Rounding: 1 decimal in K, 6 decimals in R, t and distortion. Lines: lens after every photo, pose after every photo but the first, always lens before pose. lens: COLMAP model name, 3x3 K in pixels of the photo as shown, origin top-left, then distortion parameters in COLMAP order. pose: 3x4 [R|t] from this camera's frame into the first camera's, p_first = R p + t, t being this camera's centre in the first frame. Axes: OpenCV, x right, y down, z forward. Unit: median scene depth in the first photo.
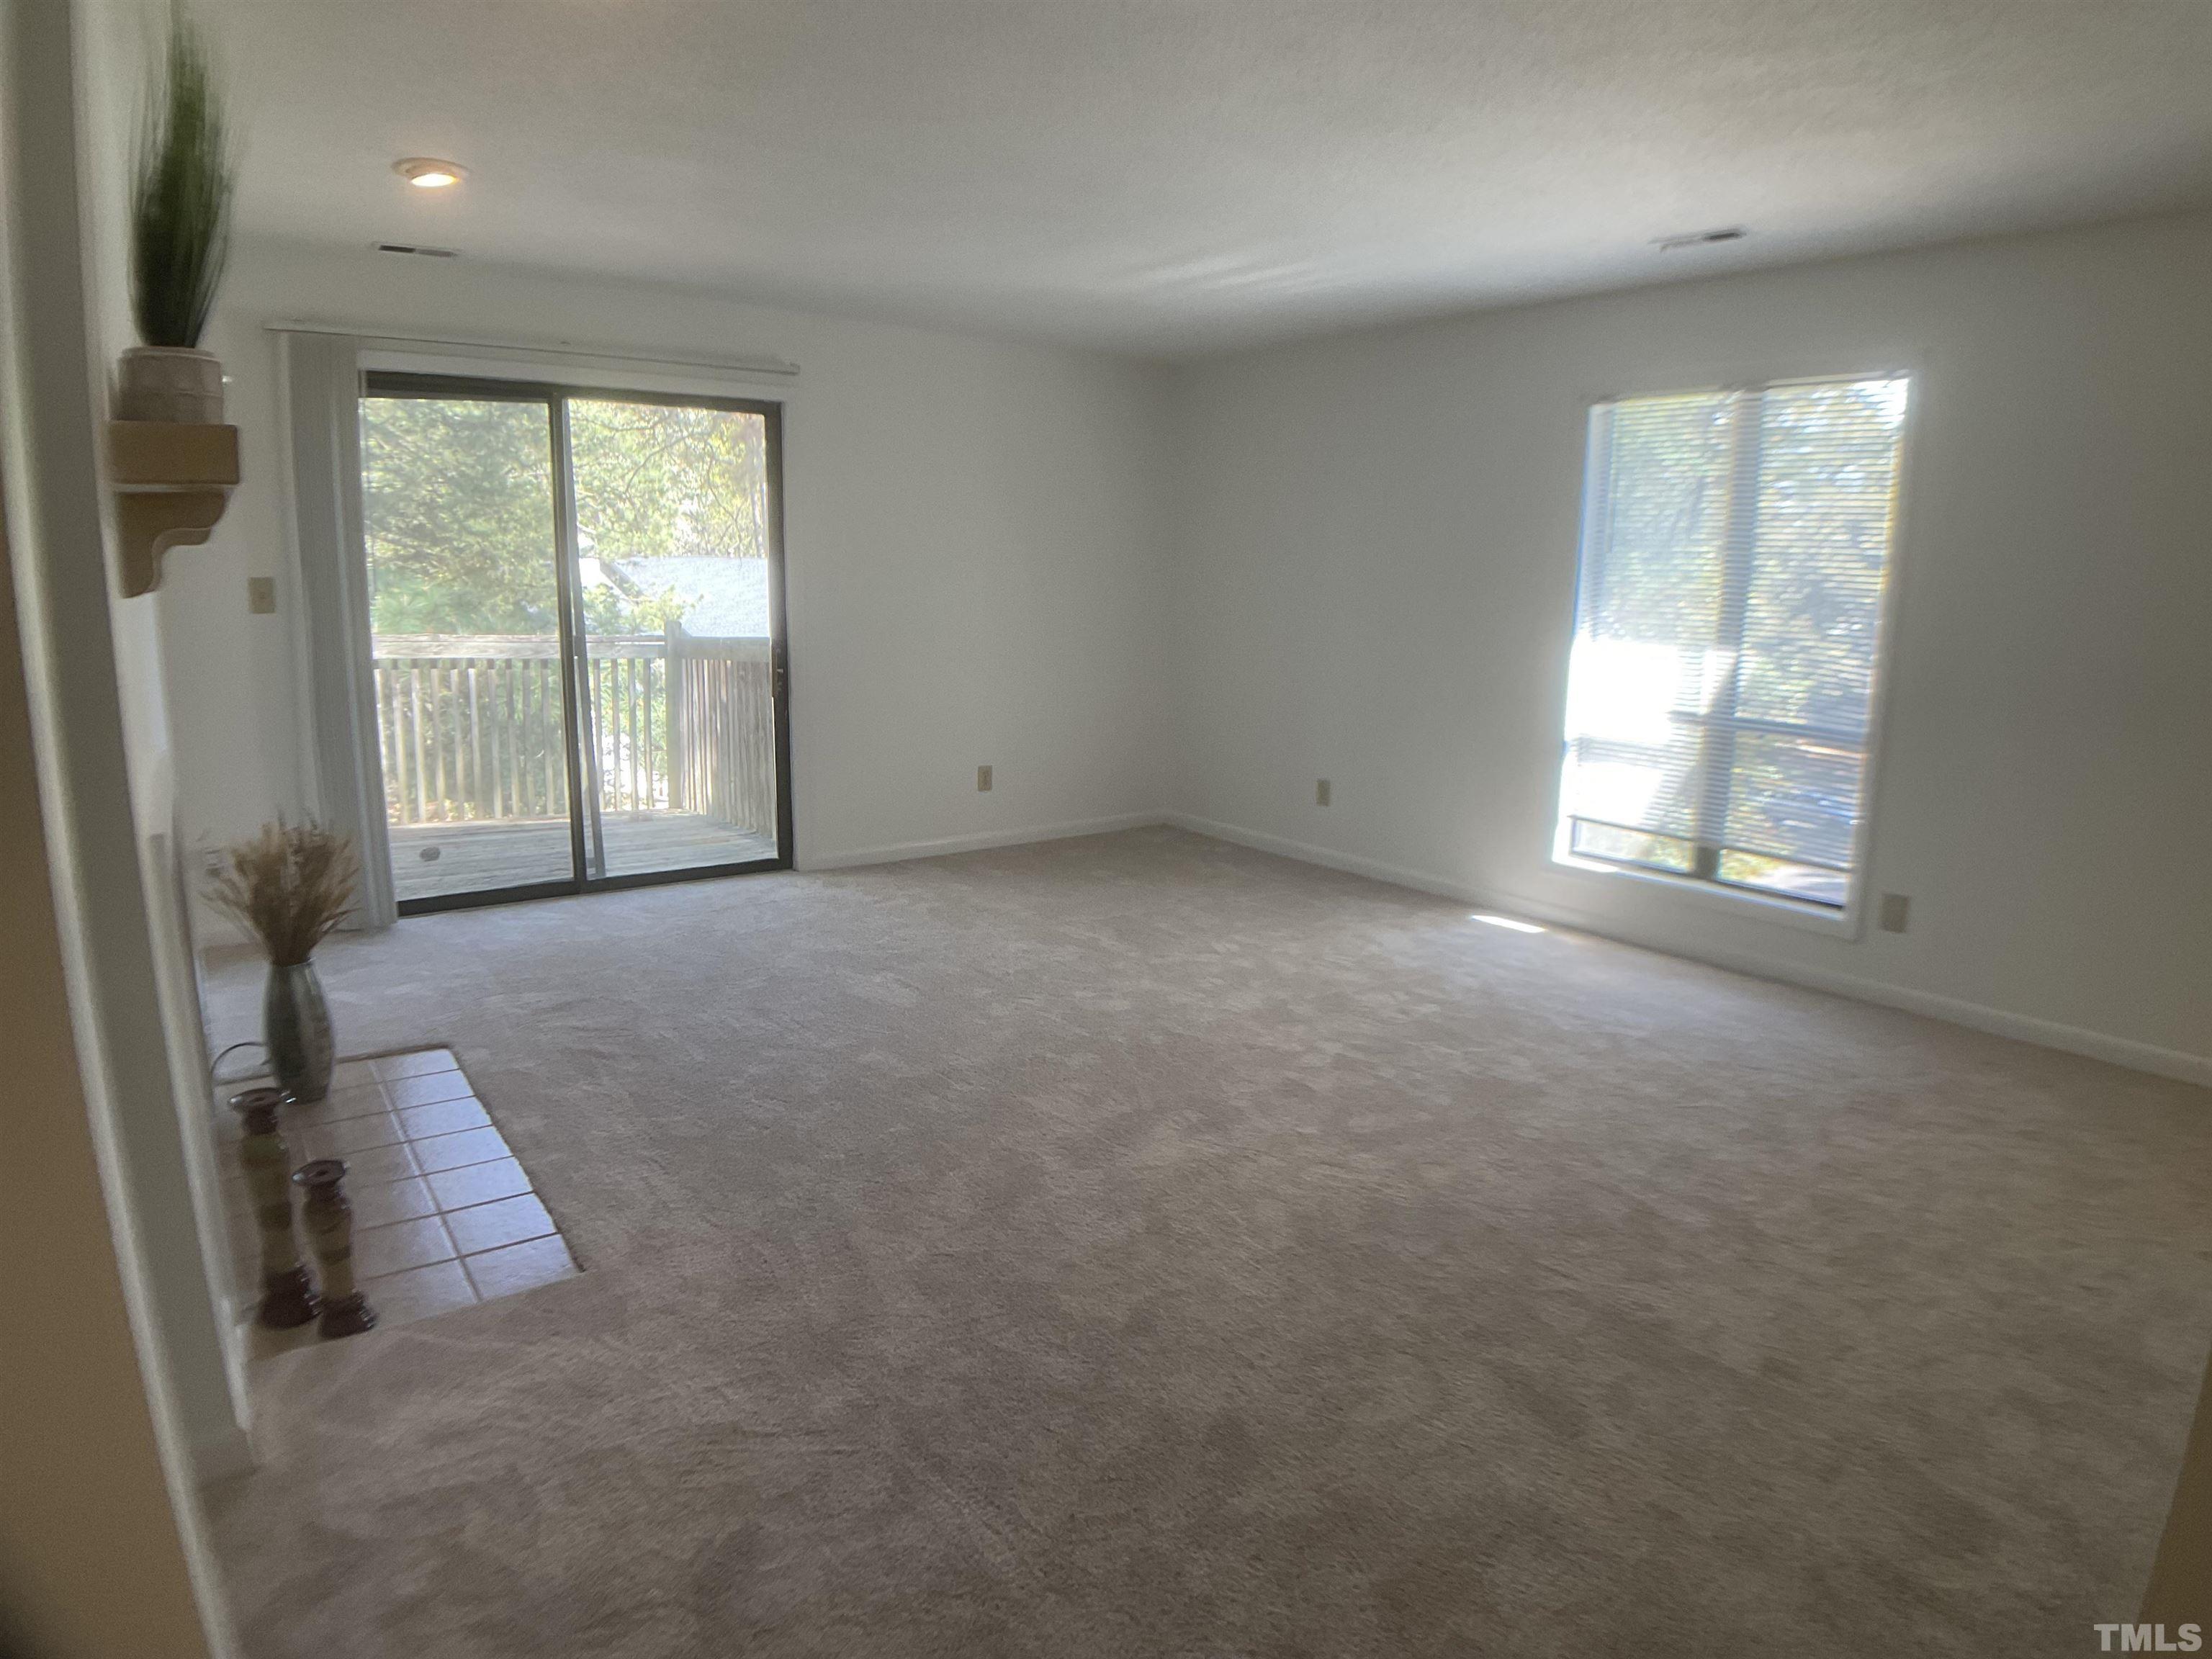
lens RADIAL K [[1251.9, 0, 1099.8], [0, 1251.9, 830.9], [0, 0, 1]] dist [-0.086125, -0.007679]
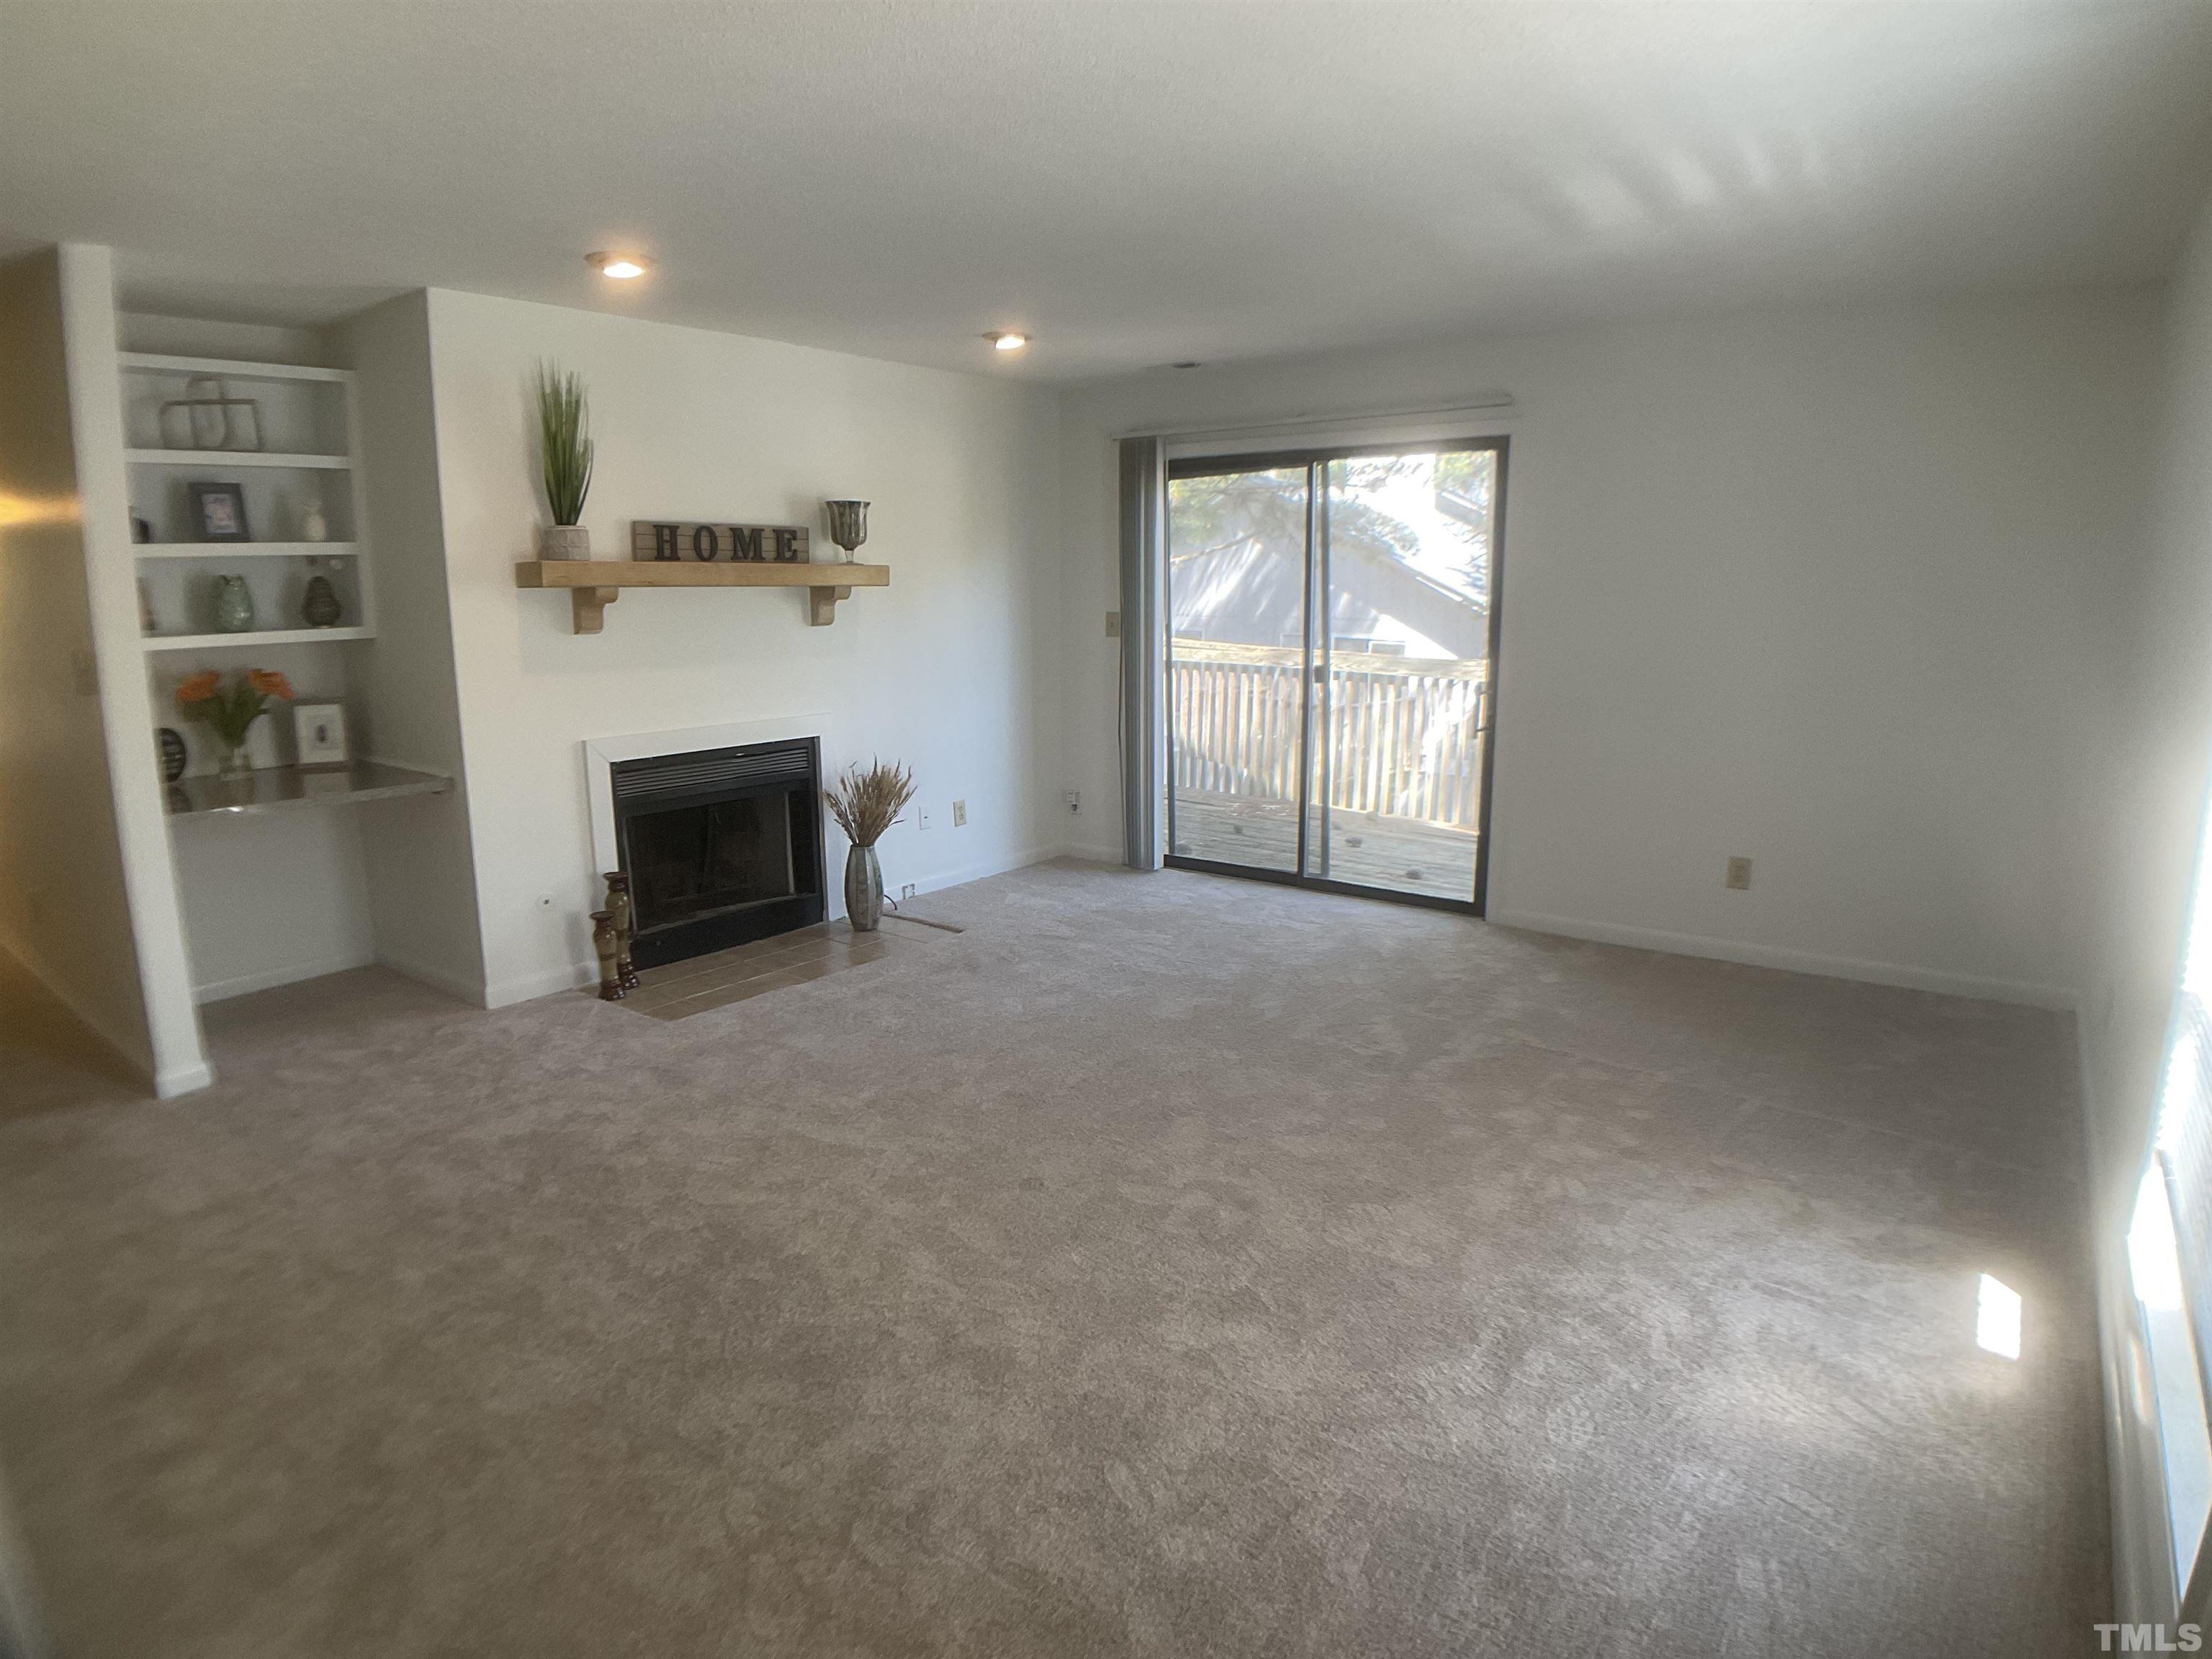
lens RADIAL K [[1251.9, 0, 1108.9], [0, 1251.9, 838.1], [0, 0, 1]] dist [-0.086125, -0.007679]
pose [[0.268130, 0.165631, -0.949038, 0.685872], [-0.179560, 0.976440, 0.119682, -0.110018], [0.946501, 0.138319, 0.291553, 0.517739]]
